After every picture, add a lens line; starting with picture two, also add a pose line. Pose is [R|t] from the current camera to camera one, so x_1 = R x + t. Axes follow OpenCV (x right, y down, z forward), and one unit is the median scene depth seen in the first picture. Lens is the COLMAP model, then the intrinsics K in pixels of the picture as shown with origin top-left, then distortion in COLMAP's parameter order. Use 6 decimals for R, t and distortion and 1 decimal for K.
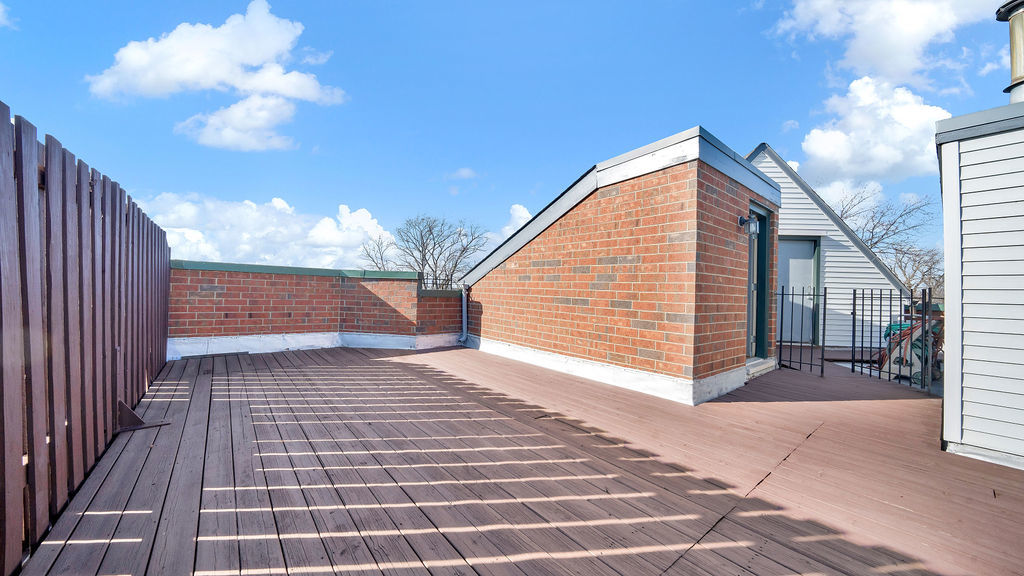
lens RADIAL K [[362.3, 0, 512.7], [0, 362.3, 293.3], [0, 0, 1]] dist [-0.001079, -0.000071]
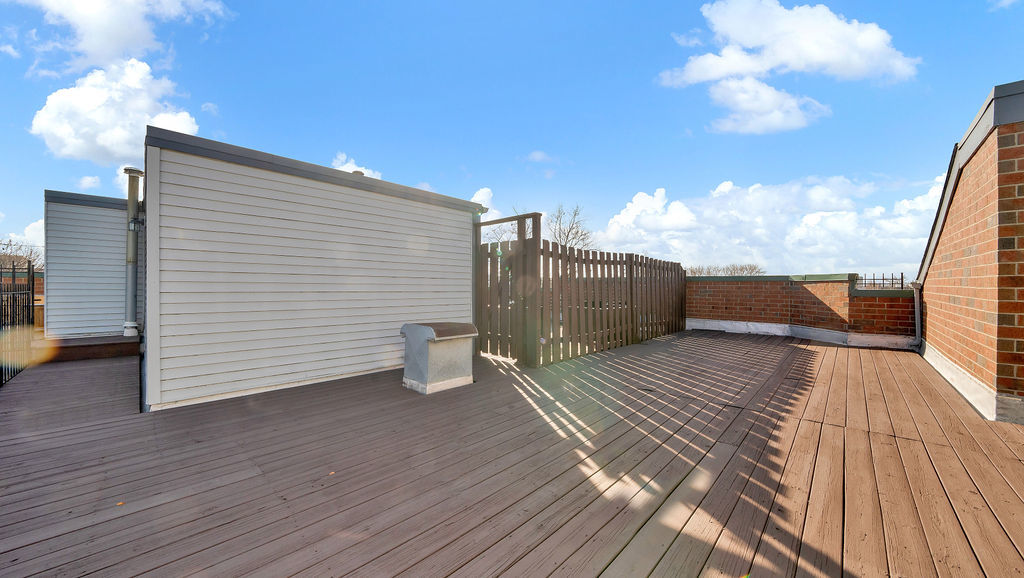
lens RADIAL K [[362.3, 0, 512.7], [0, 362.3, 294.3], [0, 0, 1]] dist [-0.001079, -0.000071]
pose [[0.127501, -0.007023, -0.991814, 0.678645], [0.001174, 0.999975, -0.006930, 0.008868], [0.991838, -0.000280, 0.127506, -0.131115]]
